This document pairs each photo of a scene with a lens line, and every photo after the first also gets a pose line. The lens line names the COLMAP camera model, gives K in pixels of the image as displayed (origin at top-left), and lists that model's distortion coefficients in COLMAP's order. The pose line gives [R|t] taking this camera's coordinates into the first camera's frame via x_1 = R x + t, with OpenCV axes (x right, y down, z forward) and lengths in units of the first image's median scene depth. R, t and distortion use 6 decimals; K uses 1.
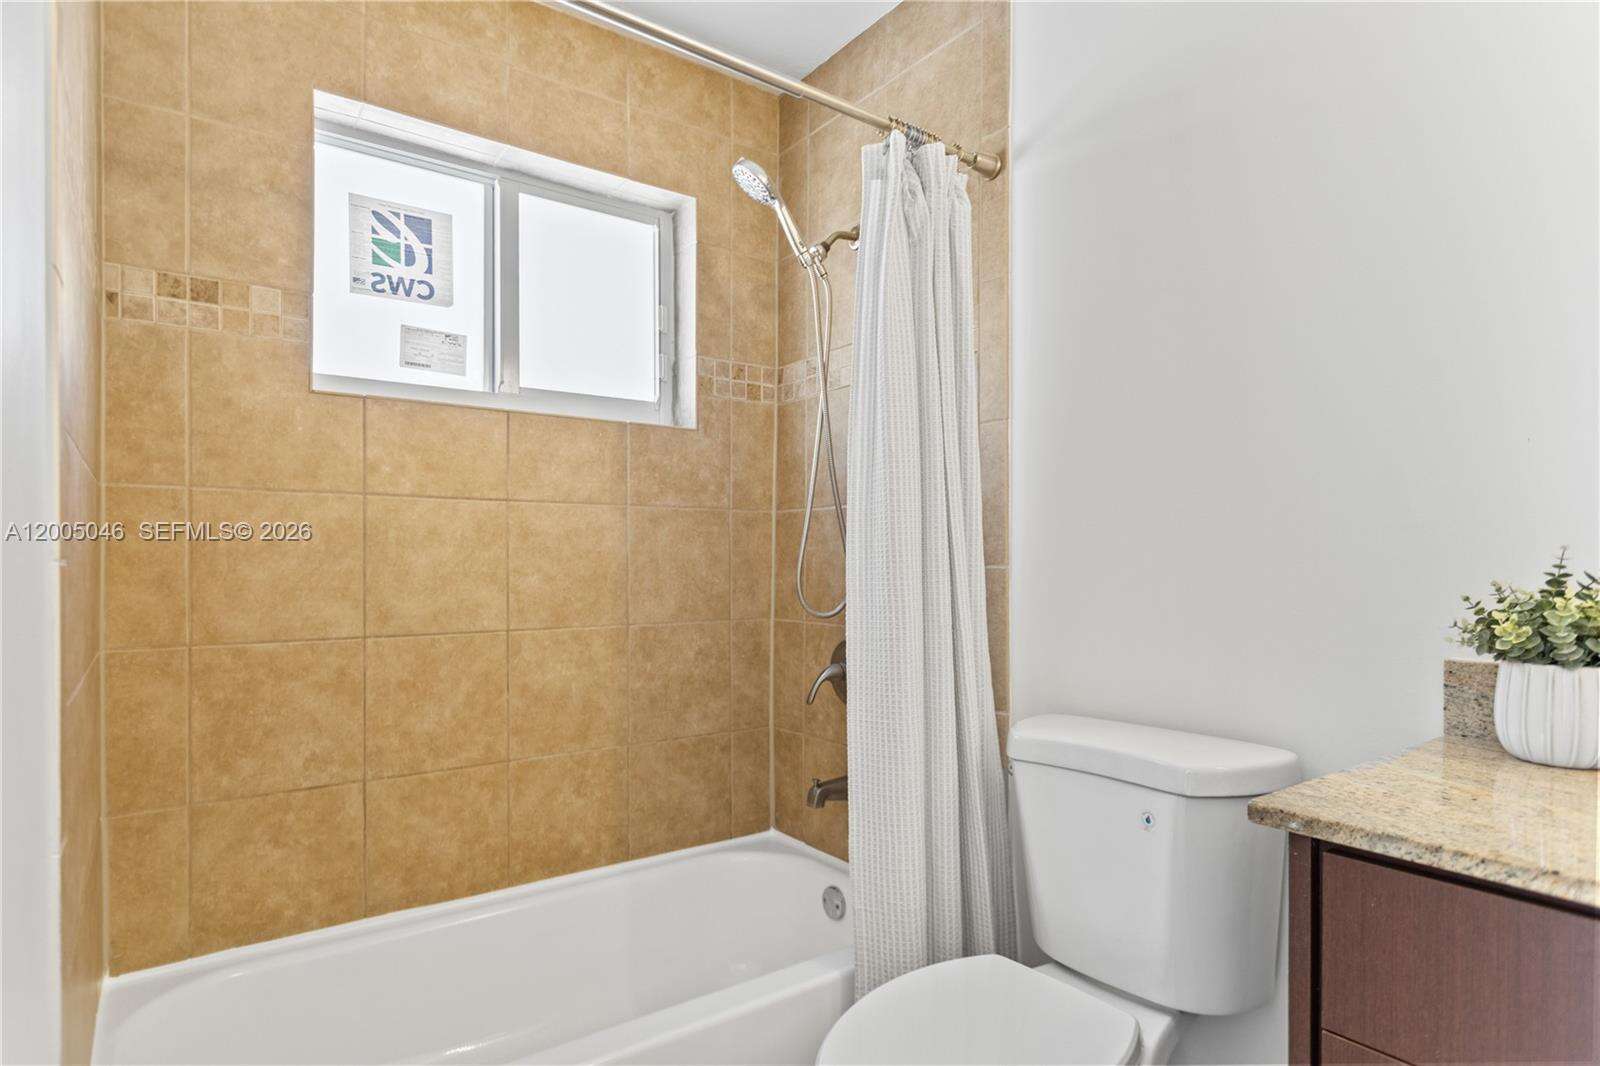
lens RADIAL K [[840.7, 0, 800.8], [0, 840.7, 562.4], [0, 0, 1]] dist [-0.006824, 0.000709]
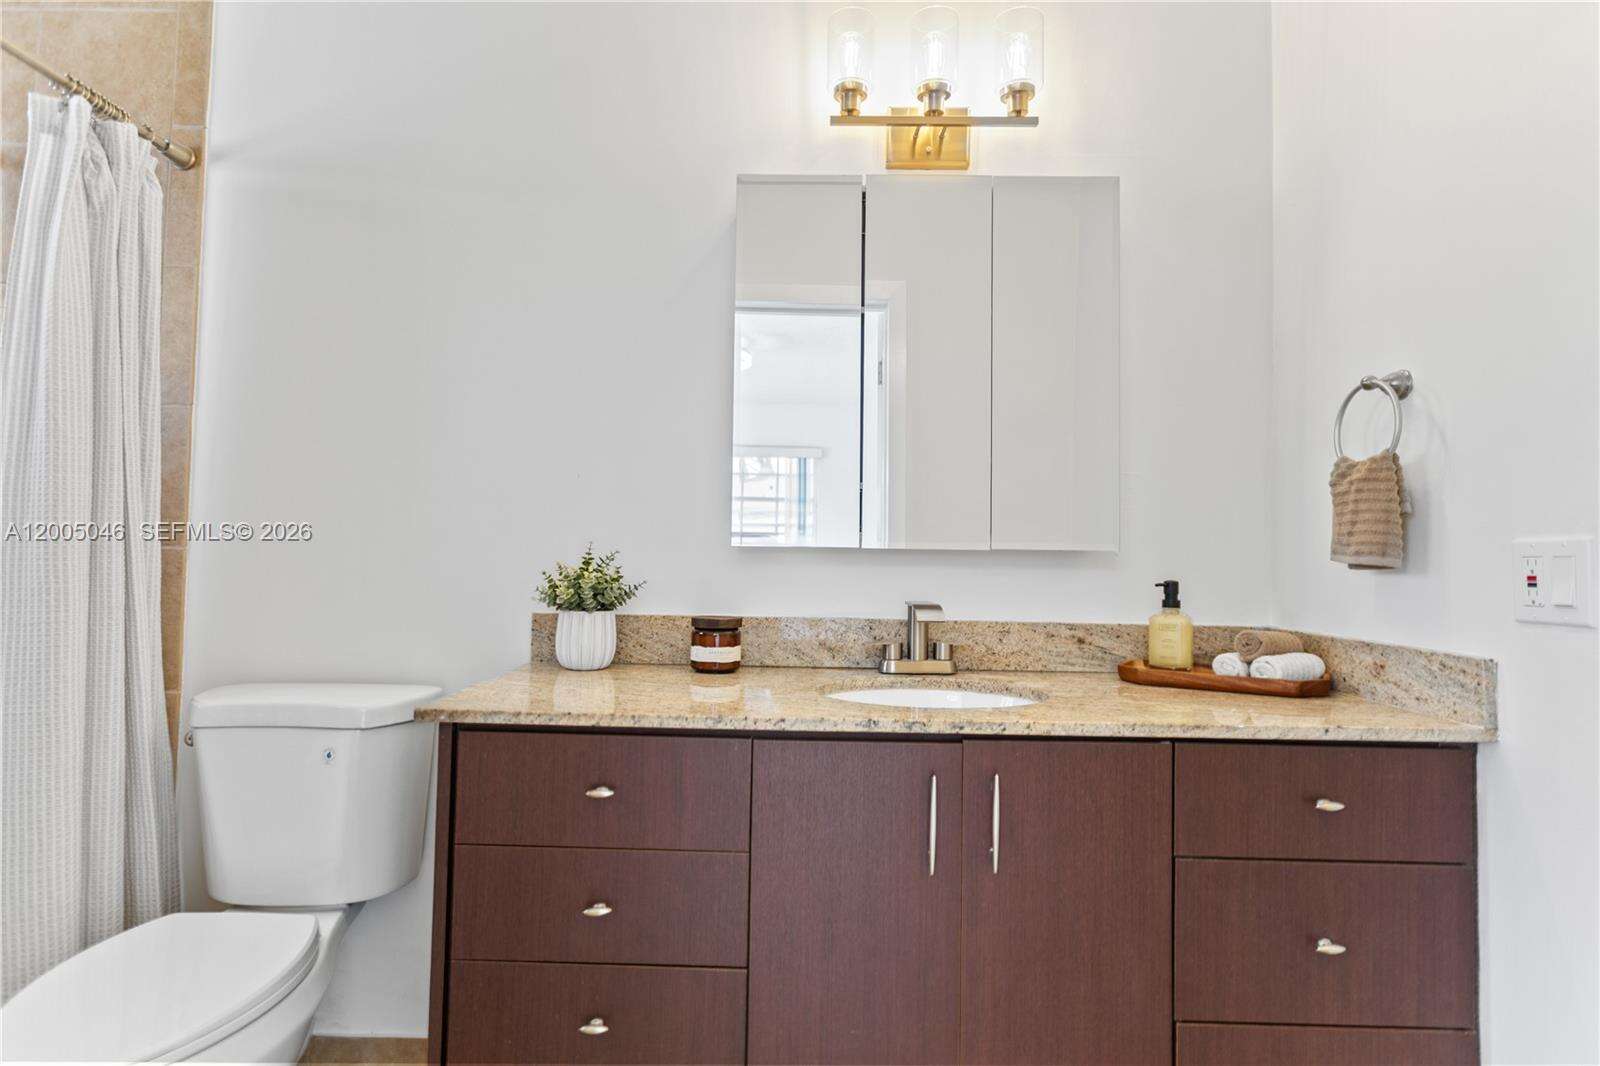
lens RADIAL K [[867.9, 0, 780.4], [0, 867.9, 515.2], [0, 0, 1]] dist [-0.002673, 0.001594]
pose [[0.613608, 0.044159, 0.788375, -0.158941], [-0.018112, 0.998959, -0.041857, -0.004143], [-0.789403, 0.011405, 0.613769, -0.248023]]
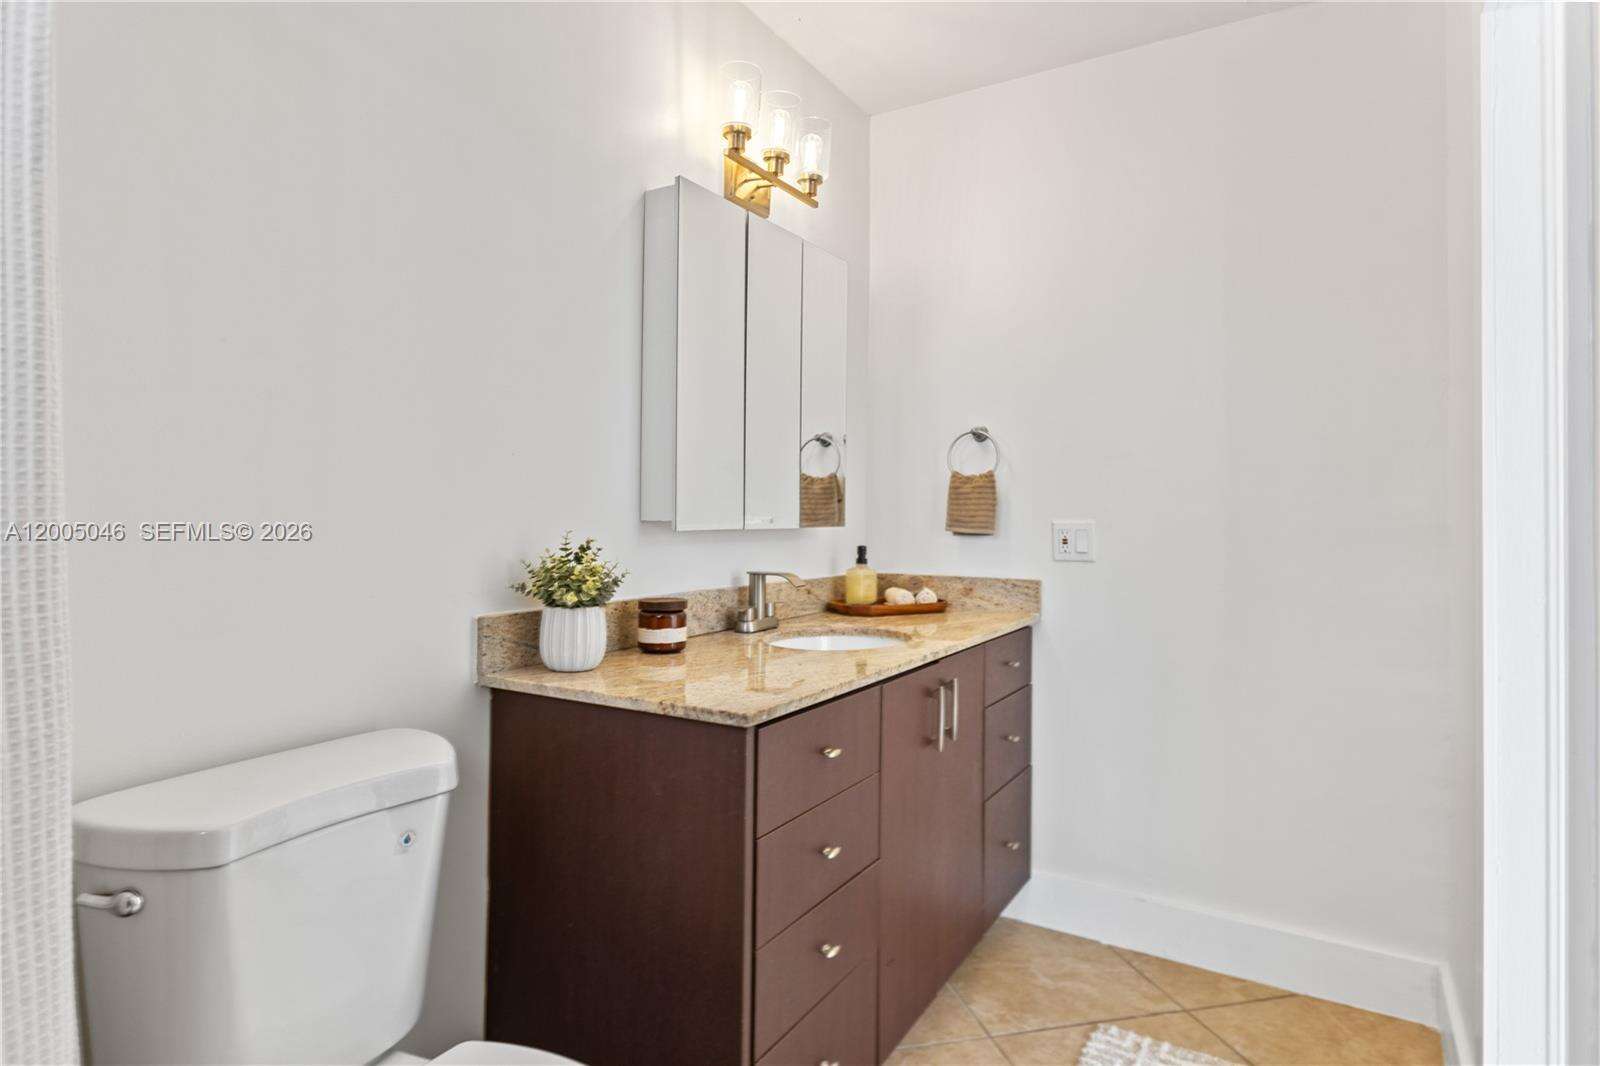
lens RADIAL K [[893.3, 0, 795.4], [0, 893.3, 489.1], [0, 0, 1]] dist [-0.004527, 0.000222]
pose [[-0.370163, 0.018578, 0.928781, -0.505566], [-0.013163, 0.999595, -0.025240, -0.038586], [-0.928874, -0.021568, -0.369768, 0.784076]]
